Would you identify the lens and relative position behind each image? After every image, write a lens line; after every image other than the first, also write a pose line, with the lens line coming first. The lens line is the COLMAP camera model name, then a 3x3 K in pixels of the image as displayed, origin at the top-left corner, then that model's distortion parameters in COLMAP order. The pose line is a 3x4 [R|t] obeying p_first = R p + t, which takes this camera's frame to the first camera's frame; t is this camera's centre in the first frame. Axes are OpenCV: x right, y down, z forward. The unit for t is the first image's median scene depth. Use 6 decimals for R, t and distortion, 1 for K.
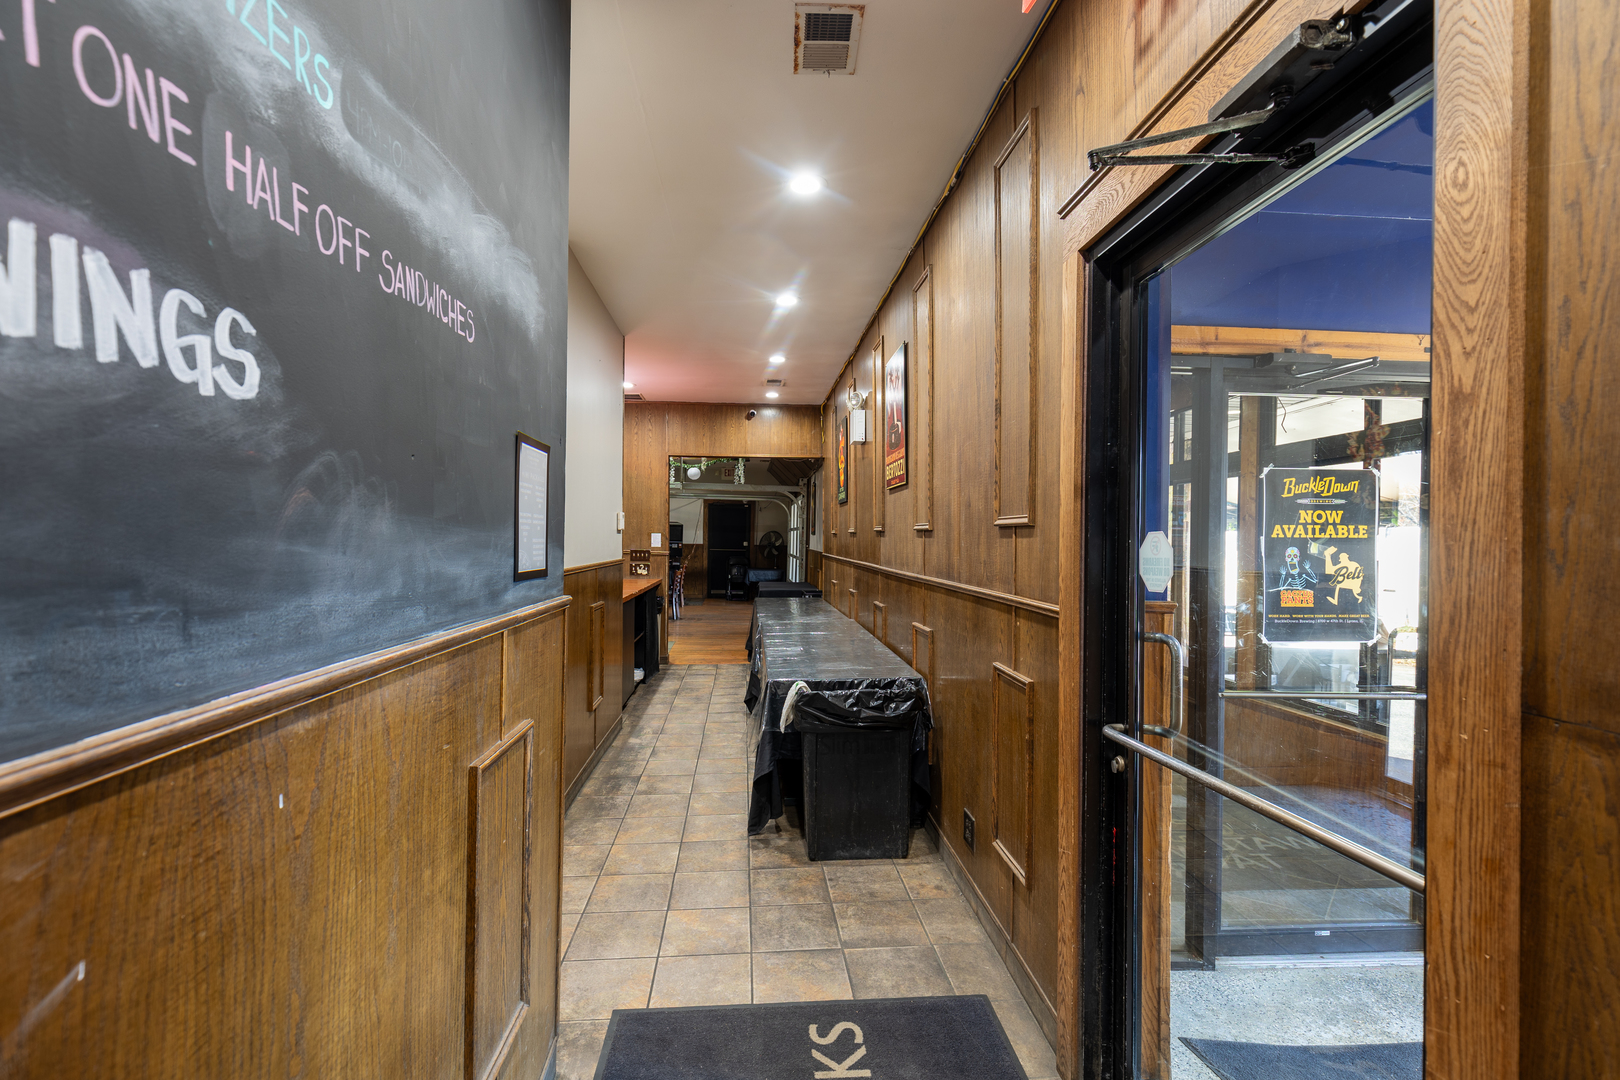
lens RADIAL K [[727.5, 0, 808.4], [0, 727.5, 539.2], [0, 0, 1]] dist [0.004291, 0.000289]
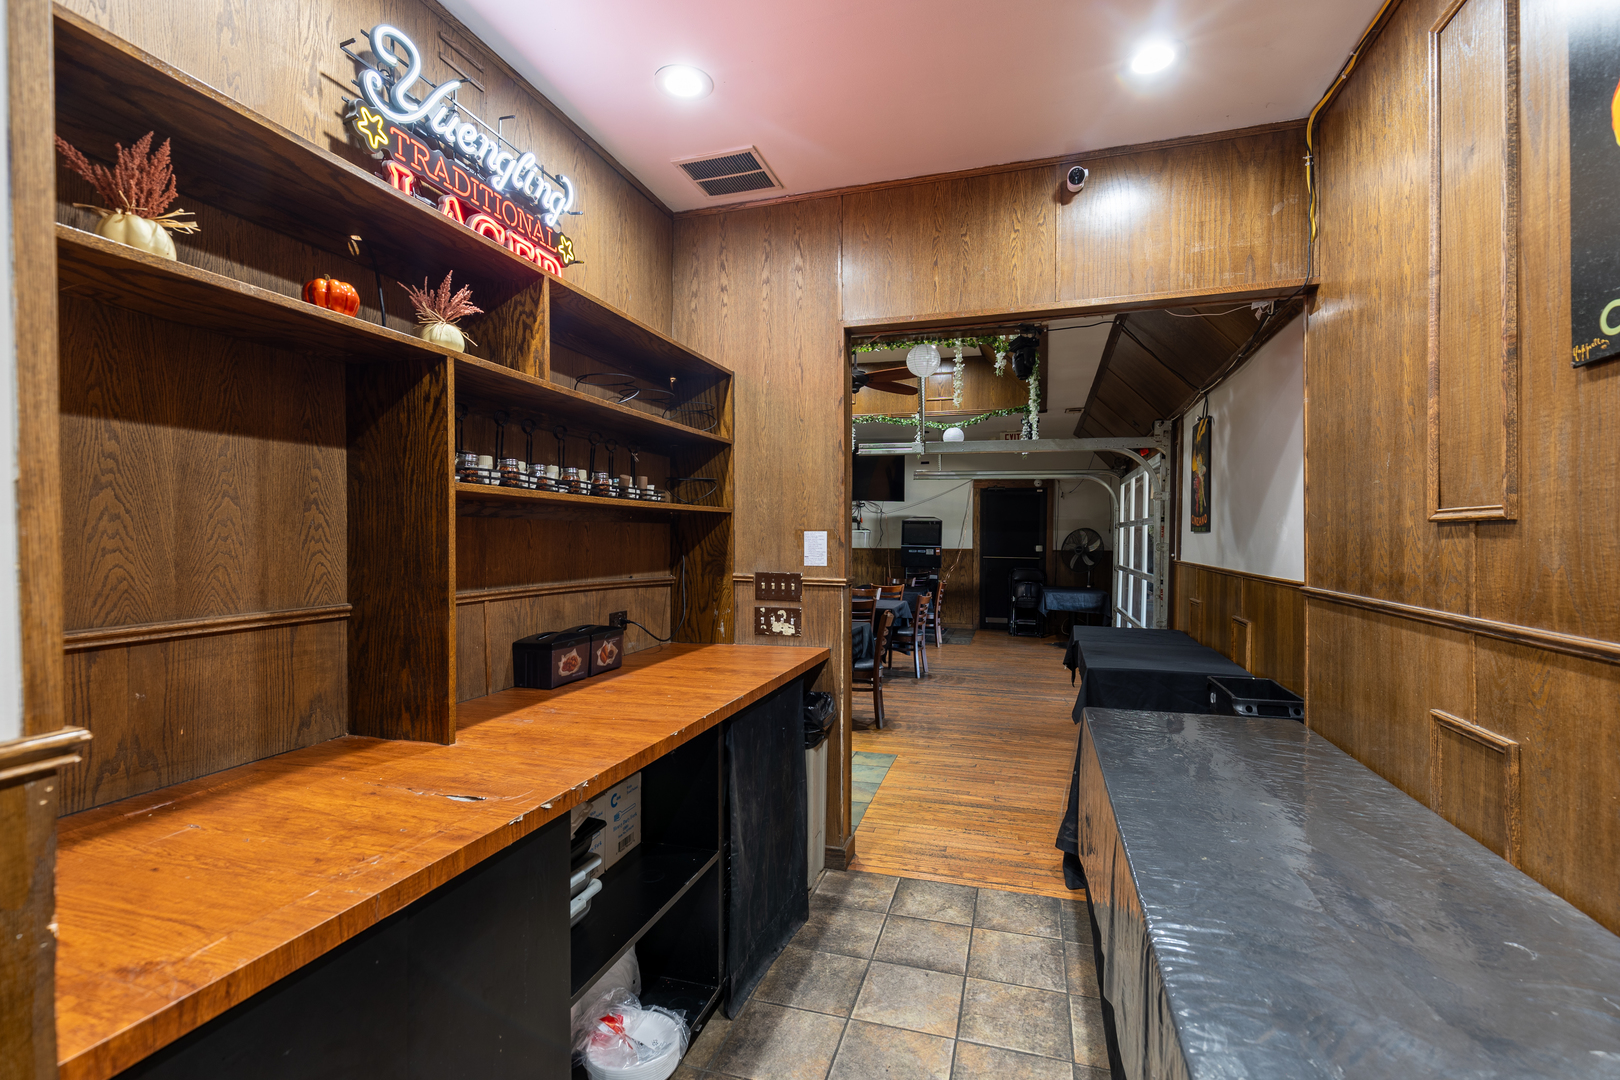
lens RADIAL K [[727.5, 0, 809.0], [0, 727.5, 538.7], [0, 0, 1]] dist [0.004291, 0.000289]
pose [[0.927331, -0.008050, -0.374157, -0.040053], [0.006985, 0.999967, -0.004203, -0.001300], [0.374178, 0.001284, 0.927356, 0.383248]]
